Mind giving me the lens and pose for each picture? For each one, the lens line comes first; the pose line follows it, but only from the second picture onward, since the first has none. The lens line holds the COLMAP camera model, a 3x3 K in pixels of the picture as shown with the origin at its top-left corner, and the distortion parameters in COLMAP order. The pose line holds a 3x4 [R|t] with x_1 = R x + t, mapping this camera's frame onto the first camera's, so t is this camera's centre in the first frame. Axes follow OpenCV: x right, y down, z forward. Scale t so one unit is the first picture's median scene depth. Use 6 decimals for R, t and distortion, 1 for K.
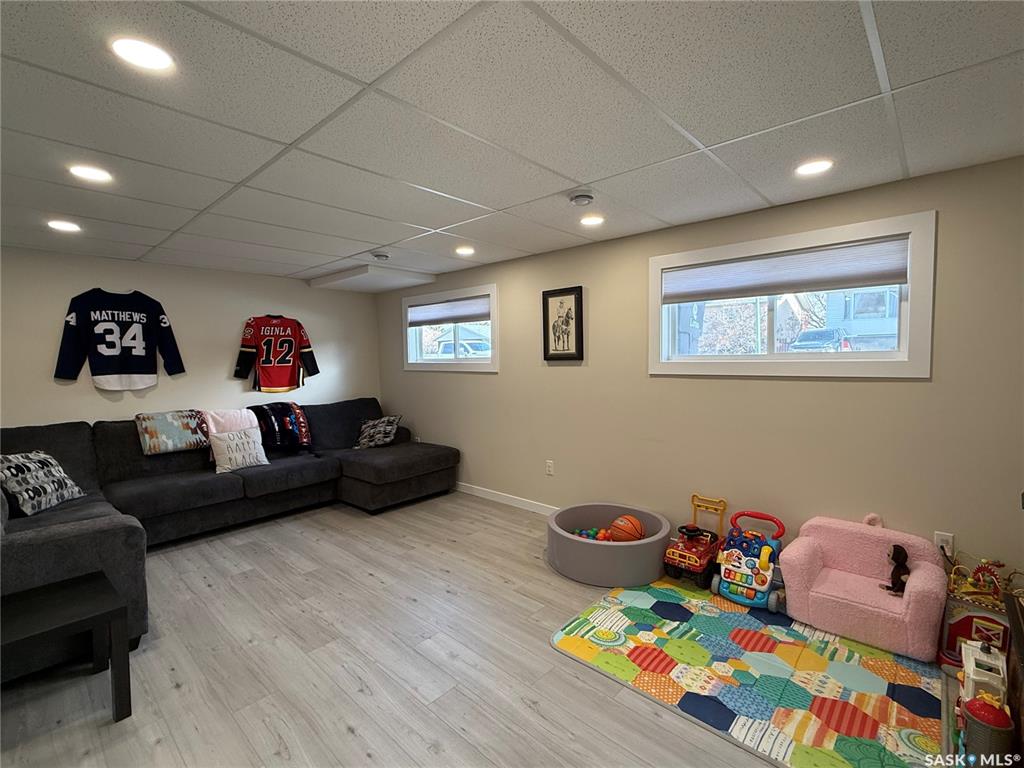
lens RADIAL K [[477.3, 0, 515.4], [0, 477.3, 377.2], [0, 0, 1]] dist [-0.003841, 0.001279]
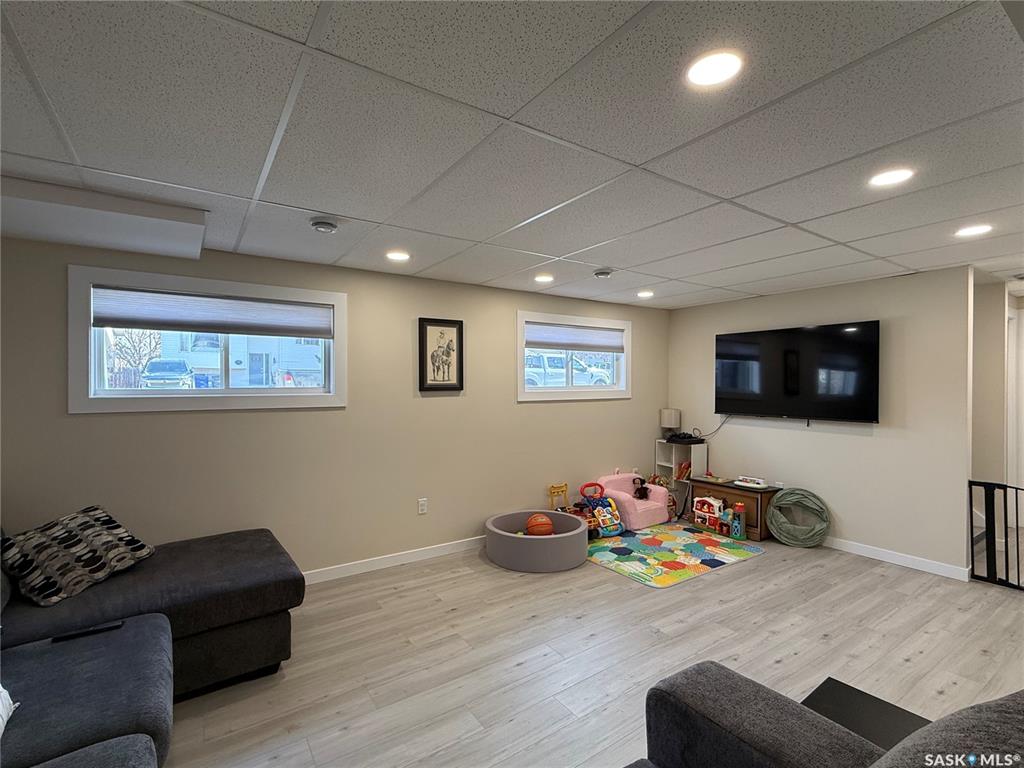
lens RADIAL K [[477.3, 0, 516.5], [0, 477.3, 386.6], [0, 0, 1]] dist [-0.003841, 0.001279]
pose [[0.222127, 0.009876, 0.974968, -0.858528], [0.043298, 0.998862, -0.019983, -0.018702], [-0.974056, 0.046653, 0.221447, 0.653001]]
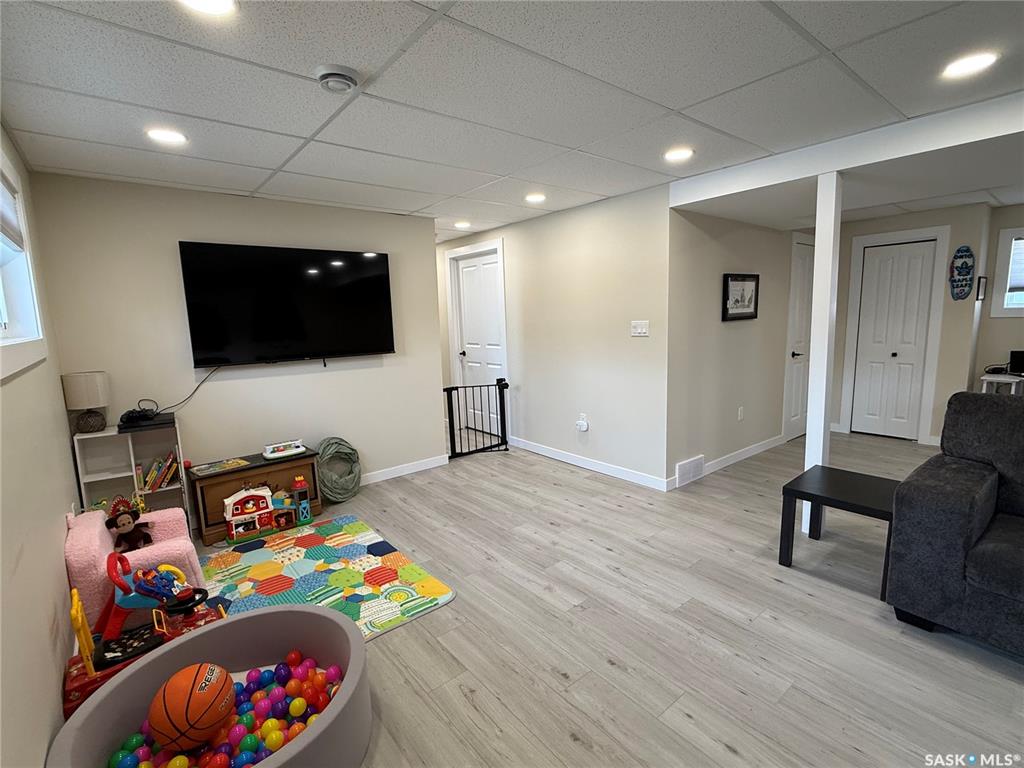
lens RADIAL K [[477.3, 0, 511.4], [0, 477.3, 386.9], [0, 0, 1]] dist [-0.003841, 0.001279]
pose [[-0.988499, 0.023881, 0.149330, -0.128584], [0.052854, 0.979737, 0.193191, -0.046842], [-0.141691, 0.198862, -0.969731, 1.154337]]
